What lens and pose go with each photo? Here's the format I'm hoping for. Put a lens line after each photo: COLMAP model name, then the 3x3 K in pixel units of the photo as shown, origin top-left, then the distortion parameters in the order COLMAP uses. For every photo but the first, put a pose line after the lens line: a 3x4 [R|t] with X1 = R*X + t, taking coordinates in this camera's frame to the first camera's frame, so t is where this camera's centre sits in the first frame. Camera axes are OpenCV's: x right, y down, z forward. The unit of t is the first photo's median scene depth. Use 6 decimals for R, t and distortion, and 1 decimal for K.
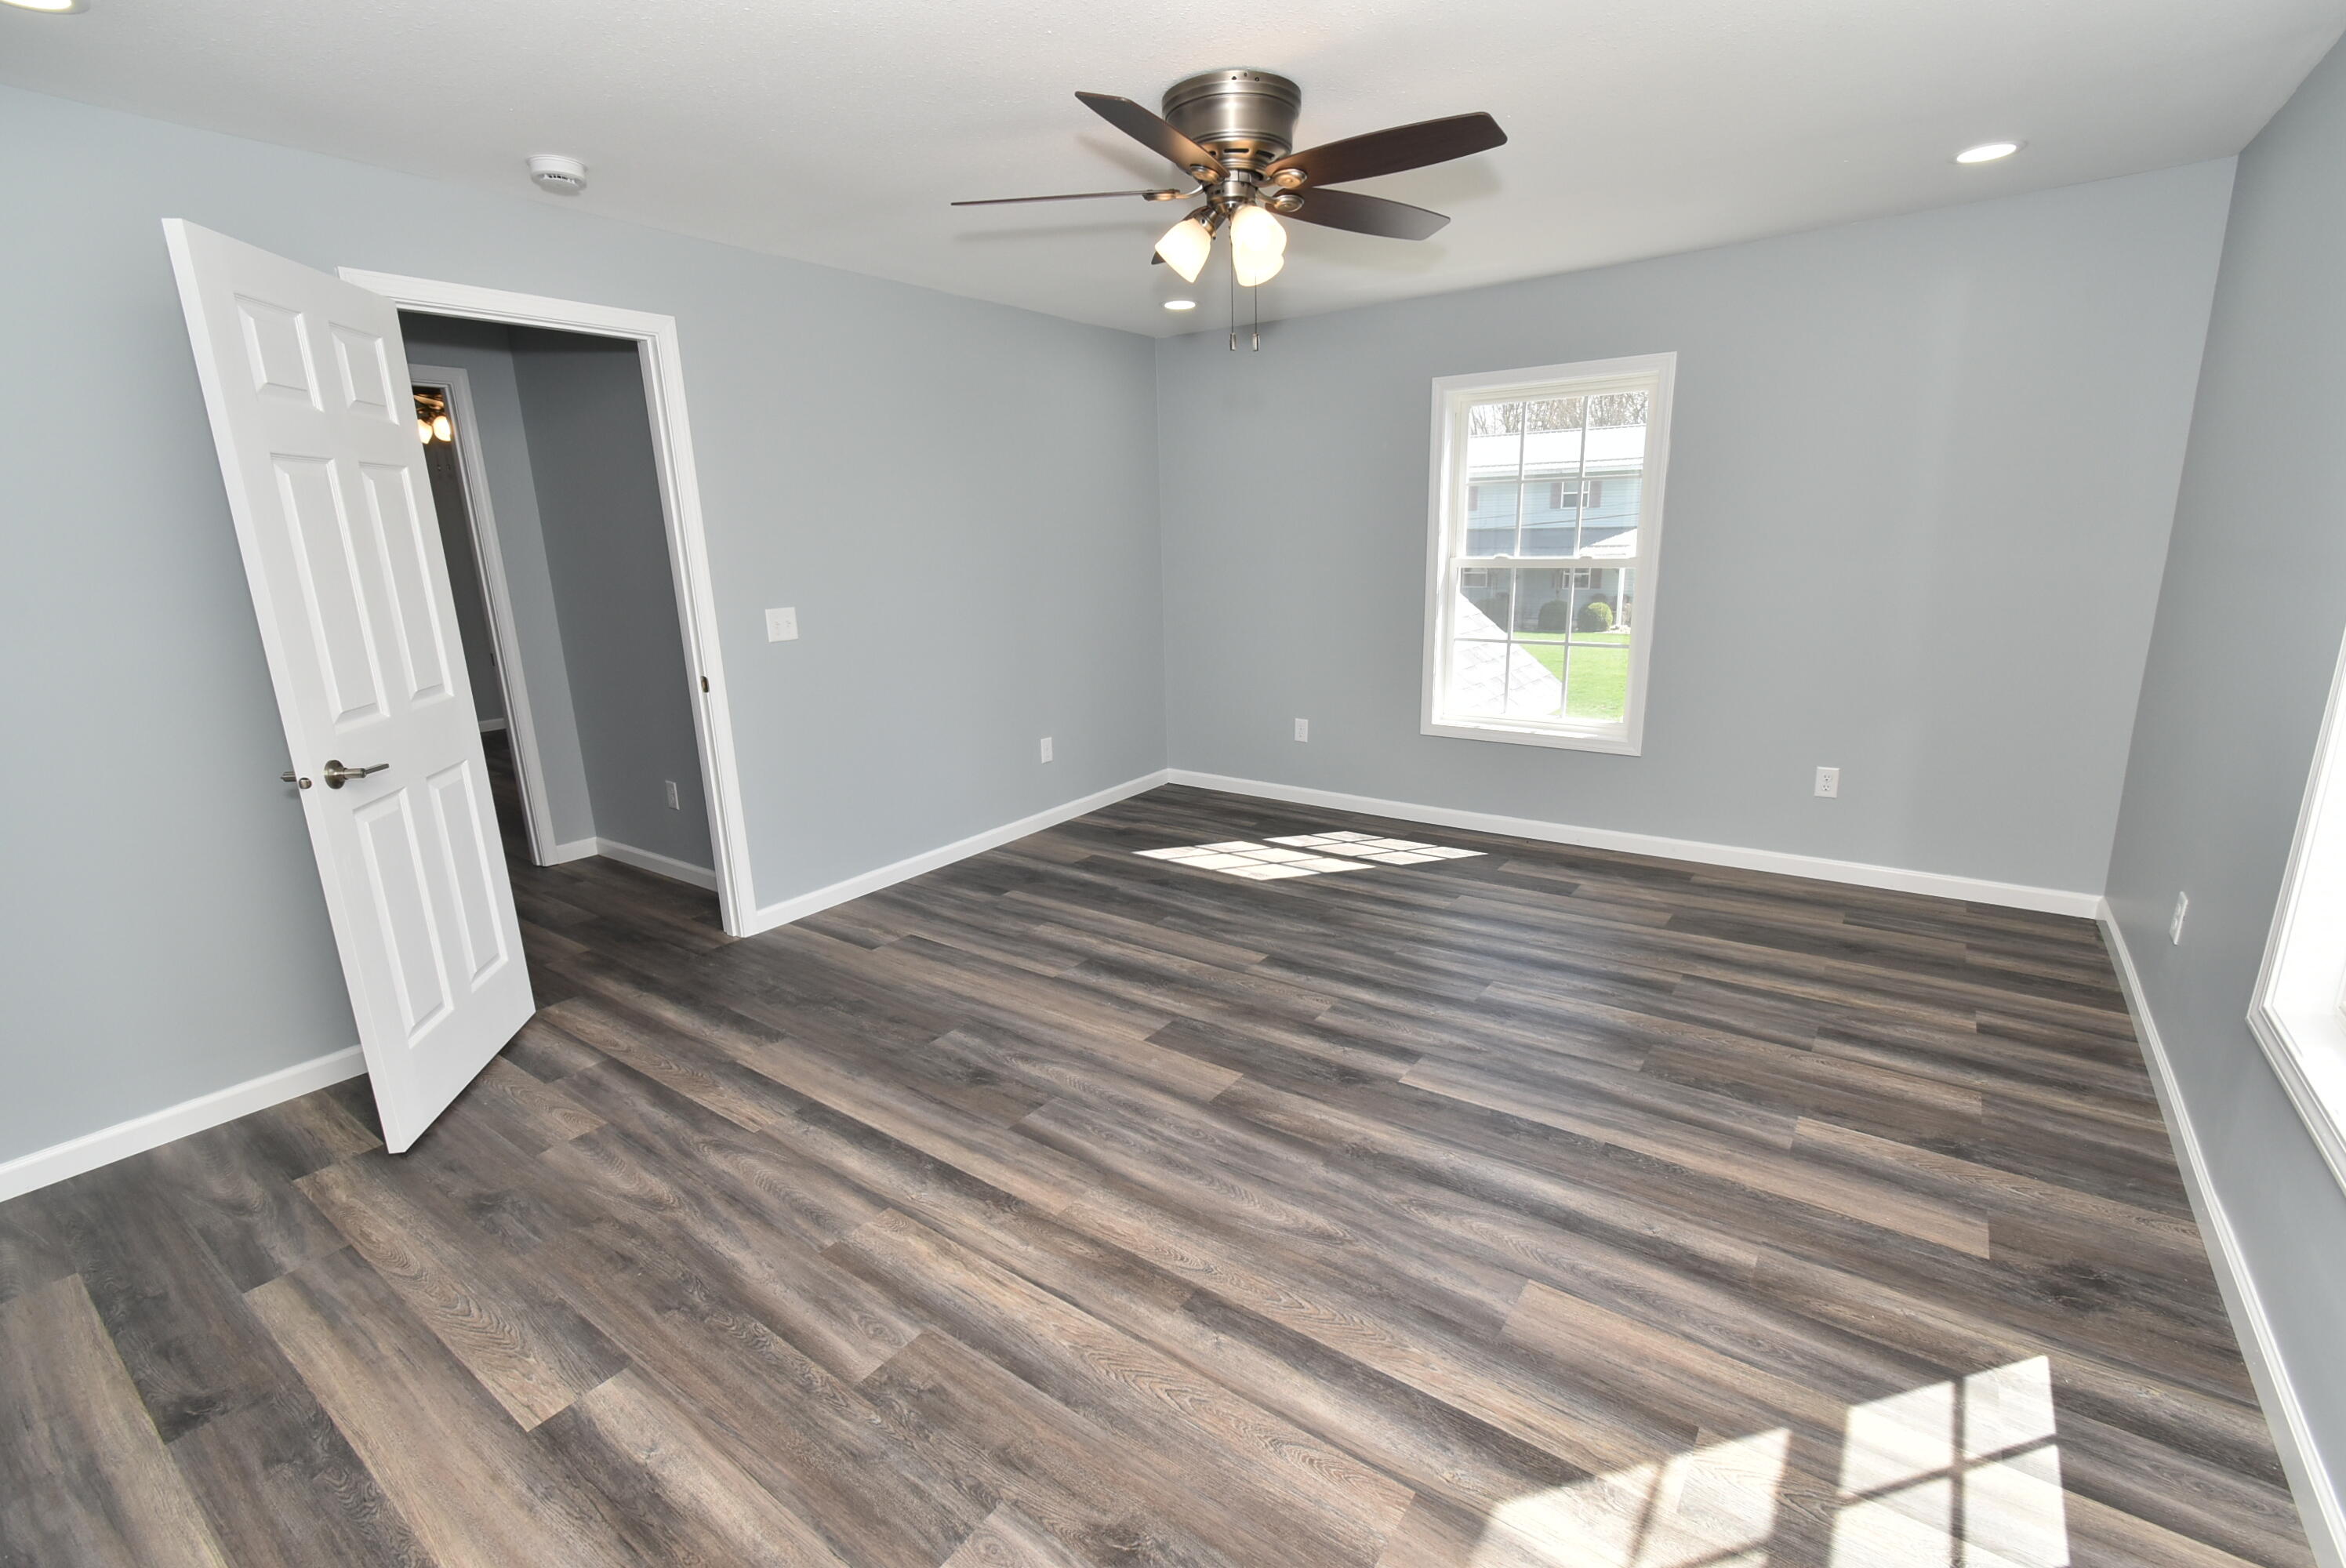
lens RADIAL K [[1035.0, 0, 1177.4], [0, 1035.0, 786.6], [0, 0, 1]] dist [0.007742, -0.005818]
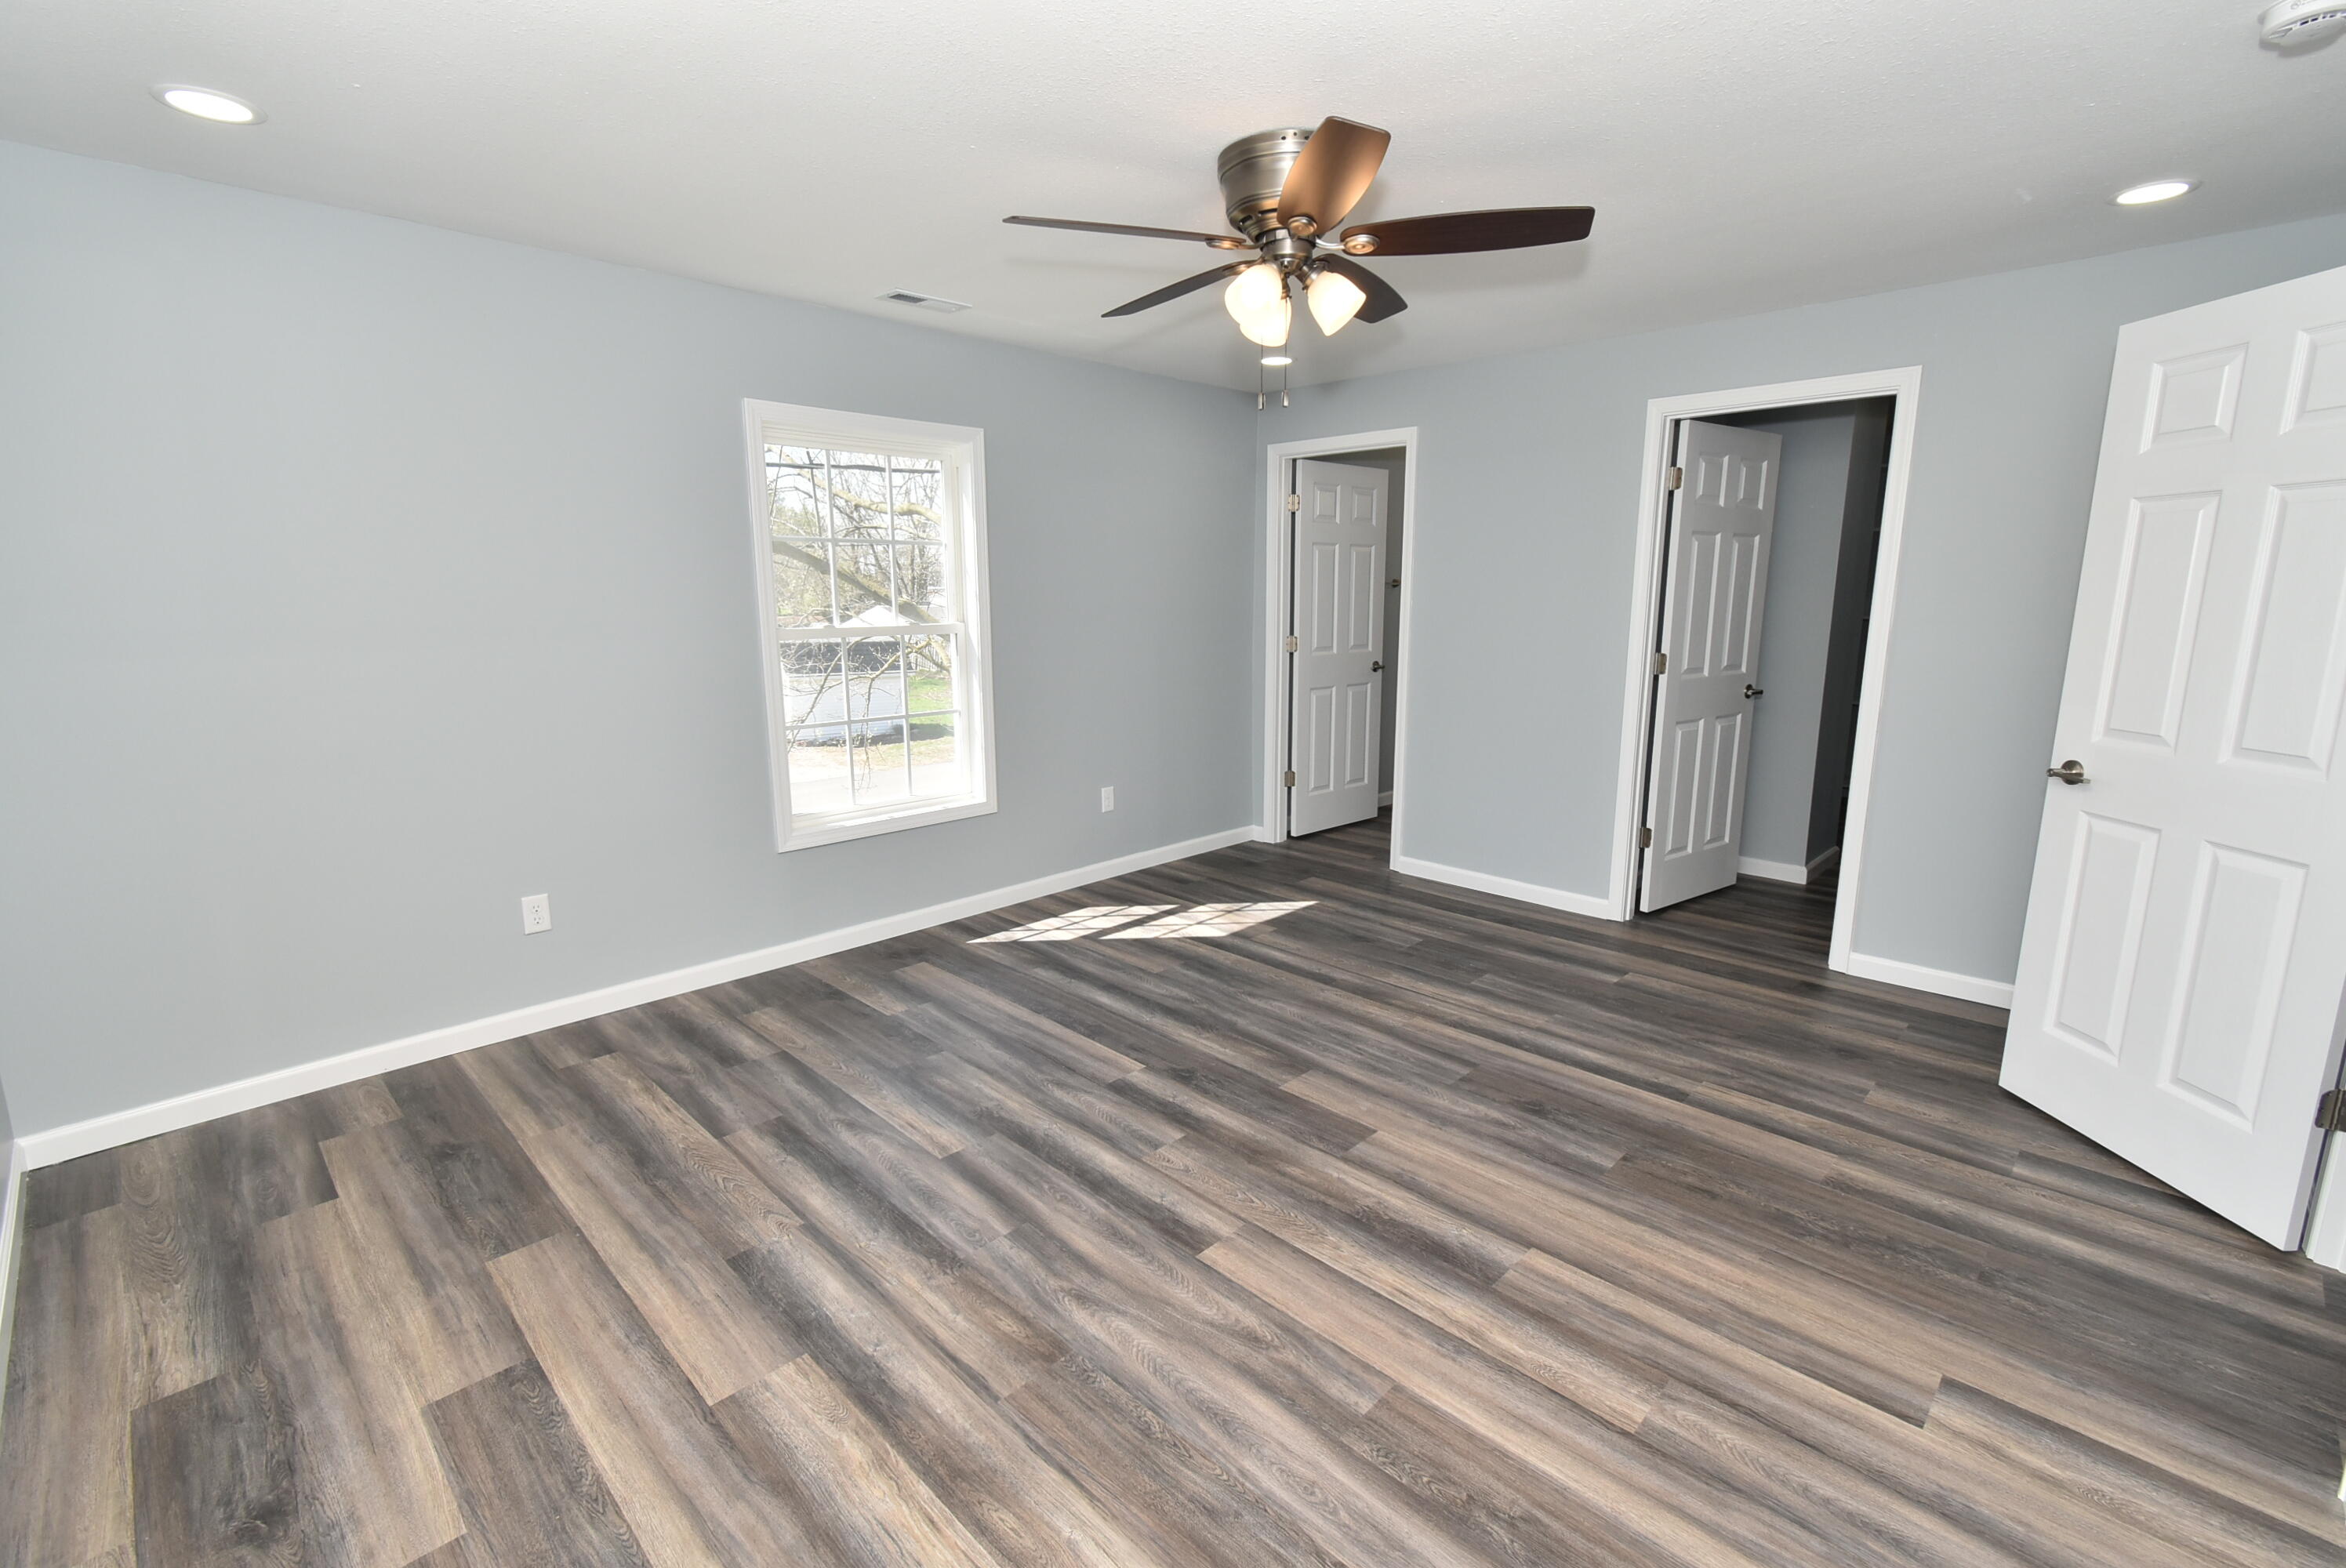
lens RADIAL K [[1035.0, 0, 1177.4], [0, 1035.0, 786.6], [0, 0, 1]] dist [0.007742, -0.005818]
pose [[-0.988642, 0.000281, 0.150291, 0.005610], [0.063673, 0.906600, 0.417159, -0.458245], [-0.136136, 0.421991, -0.896321, 1.832127]]
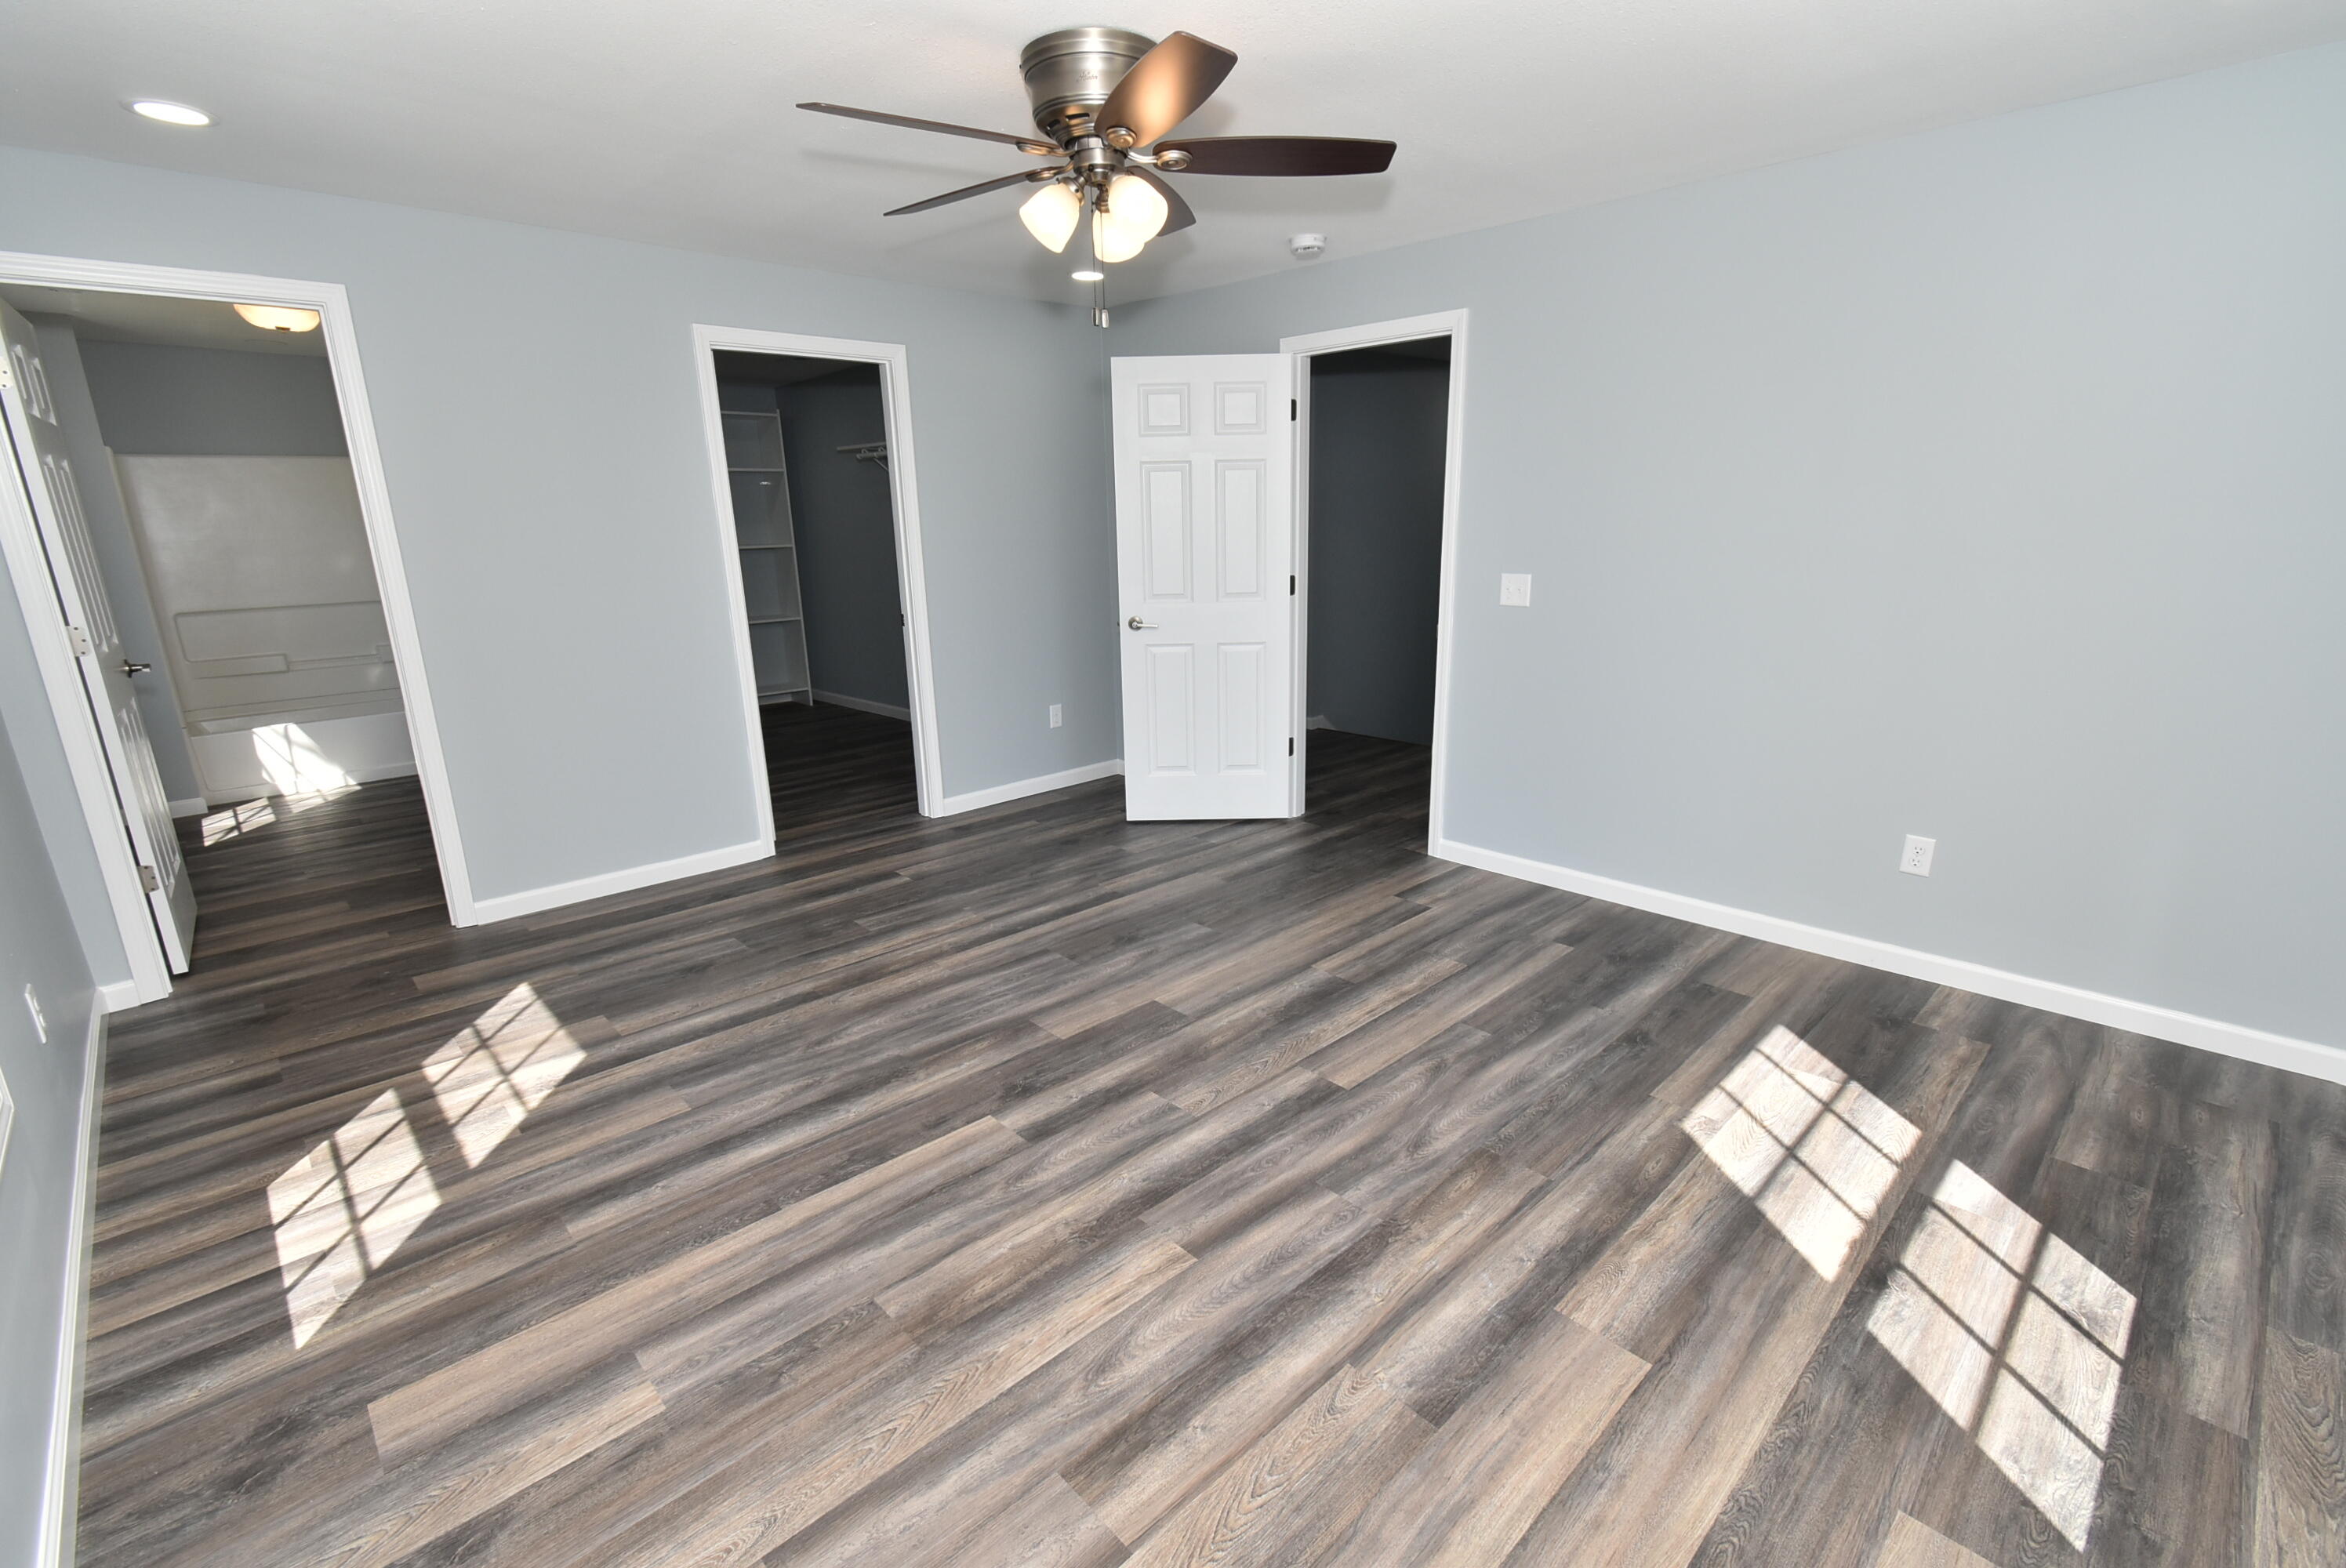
lens RADIAL K [[1035.0, 0, 1177.4], [0, 1035.0, 786.6], [0, 0, 1]] dist [0.007742, -0.005818]
pose [[-0.180318, 0.283355, -0.941910, 0.948024], [-0.218706, 0.922085, 0.319260, -0.314511], [0.958985, 0.263570, -0.104297, 1.143050]]
